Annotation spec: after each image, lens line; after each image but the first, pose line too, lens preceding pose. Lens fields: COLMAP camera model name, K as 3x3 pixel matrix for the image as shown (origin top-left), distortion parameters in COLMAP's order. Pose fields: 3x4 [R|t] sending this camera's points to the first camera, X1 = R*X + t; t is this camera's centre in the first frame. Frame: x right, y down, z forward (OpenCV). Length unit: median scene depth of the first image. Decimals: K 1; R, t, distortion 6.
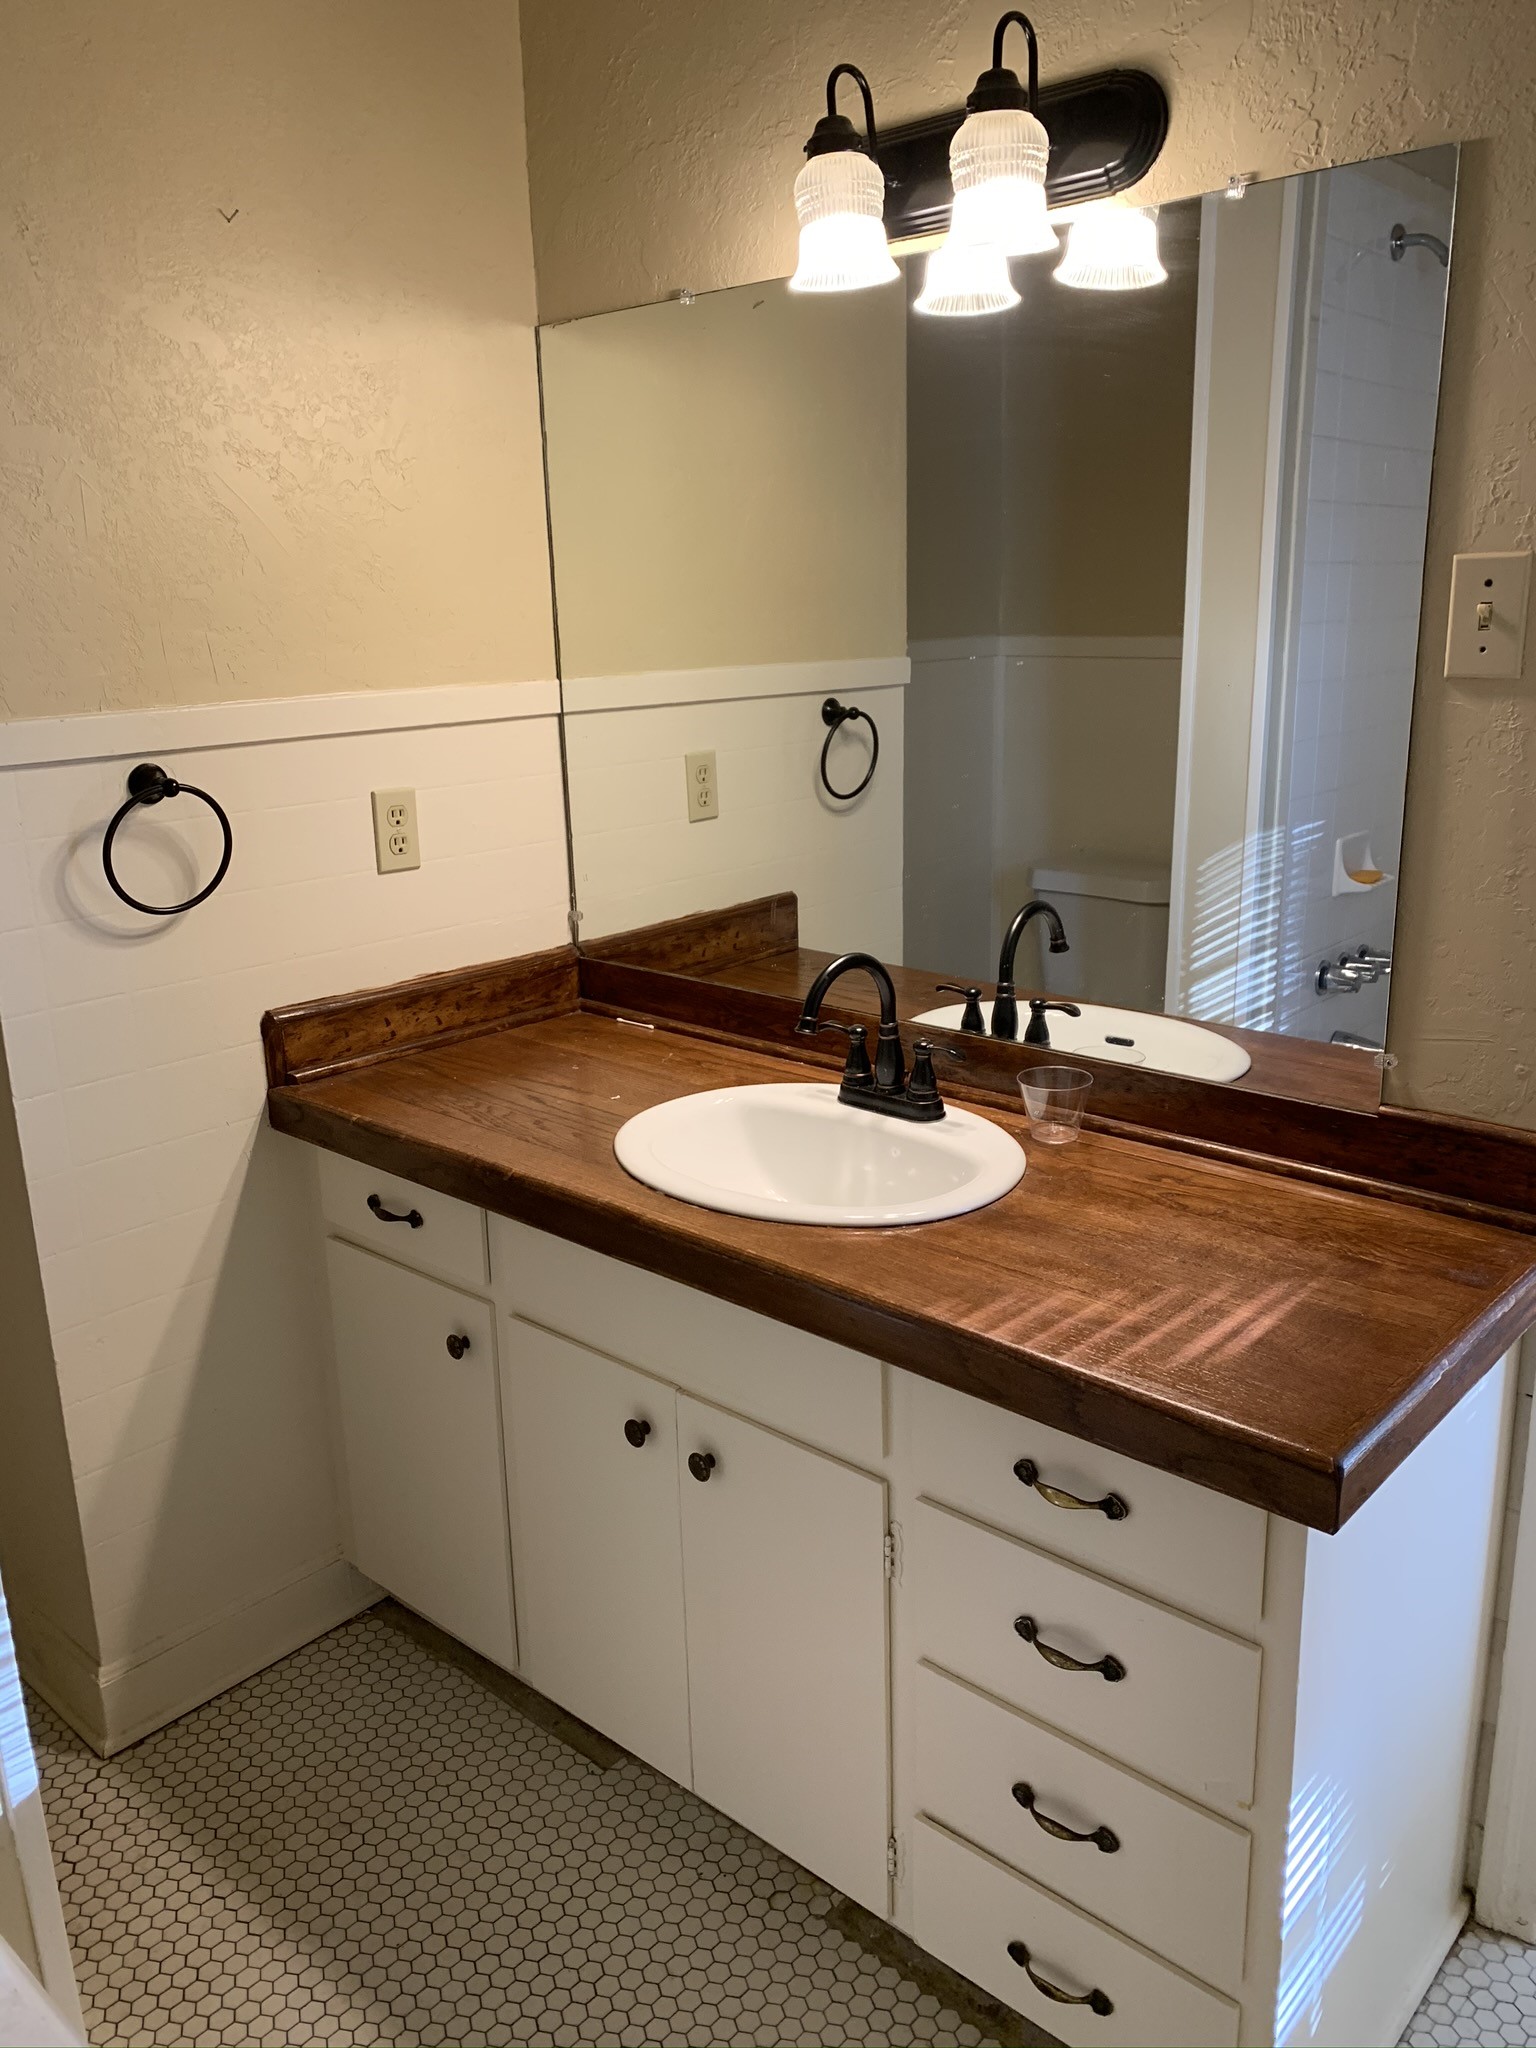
lens RADIAL K [[1567.9, 0, 773.8], [0, 1567.9, 1017.3], [0, 0, 1]] dist [0.037628, -0.018313]
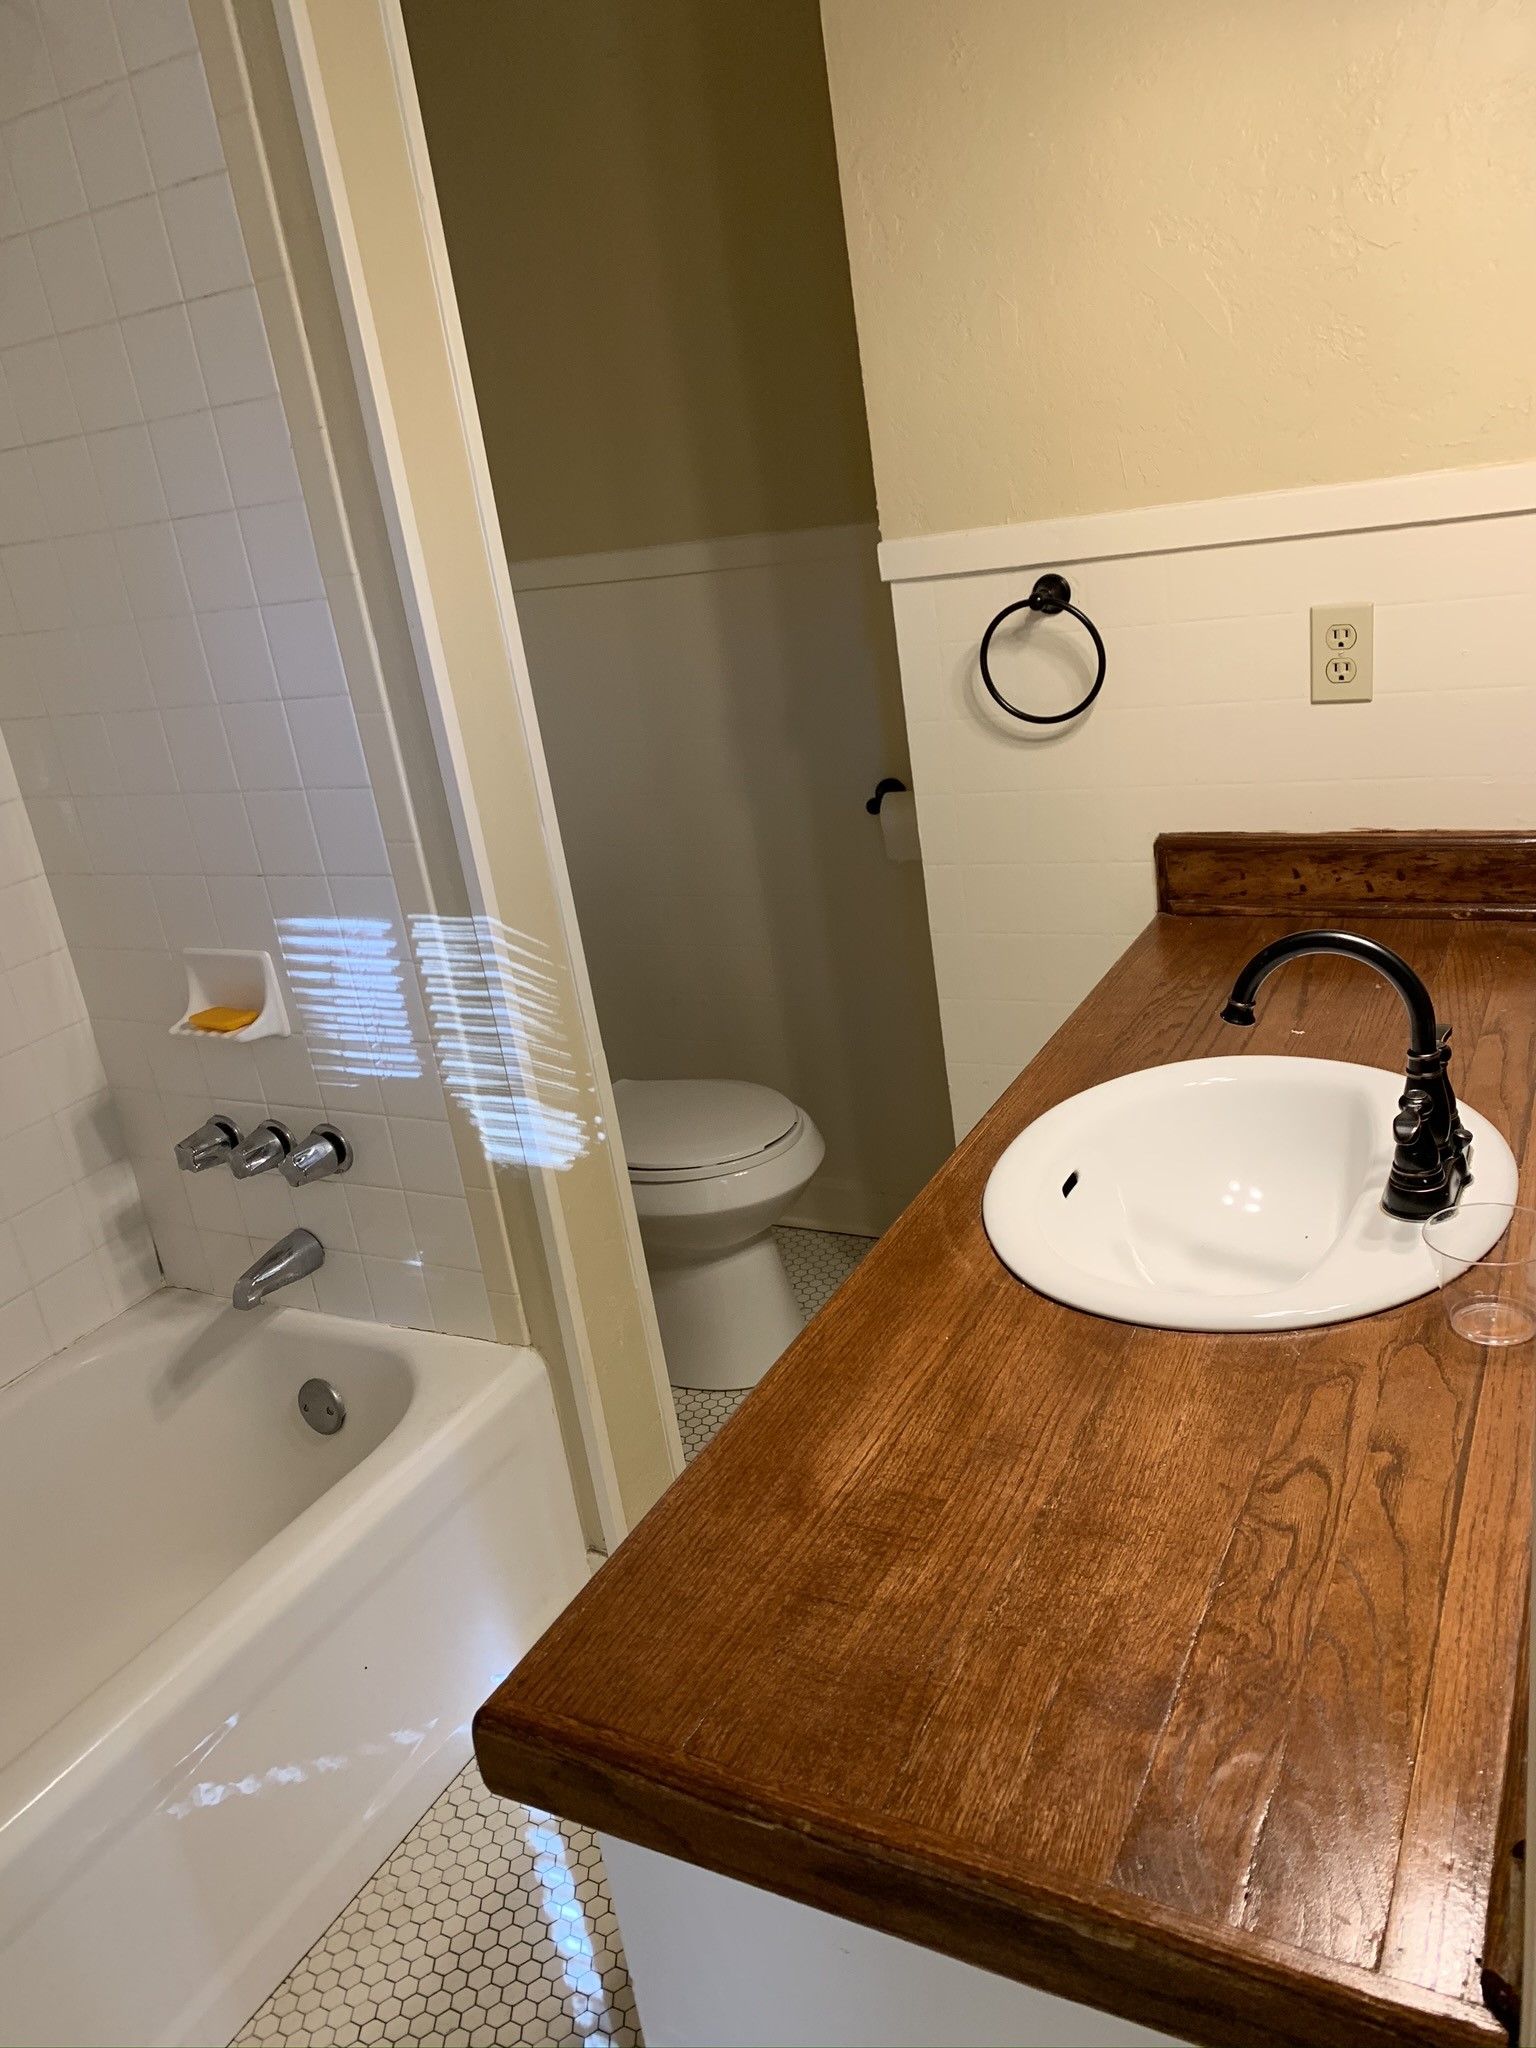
lens RADIAL K [[1567.9, 0, 773.1], [0, 1567.9, 1033.0], [0, 0, 1]] dist [0.037628, -0.018313]
pose [[0.246136, 0.328654, -0.911813, 0.526342], [-0.118999, 0.943885, 0.308091, -0.152720], [0.961903, 0.032673, 0.271433, 0.489054]]
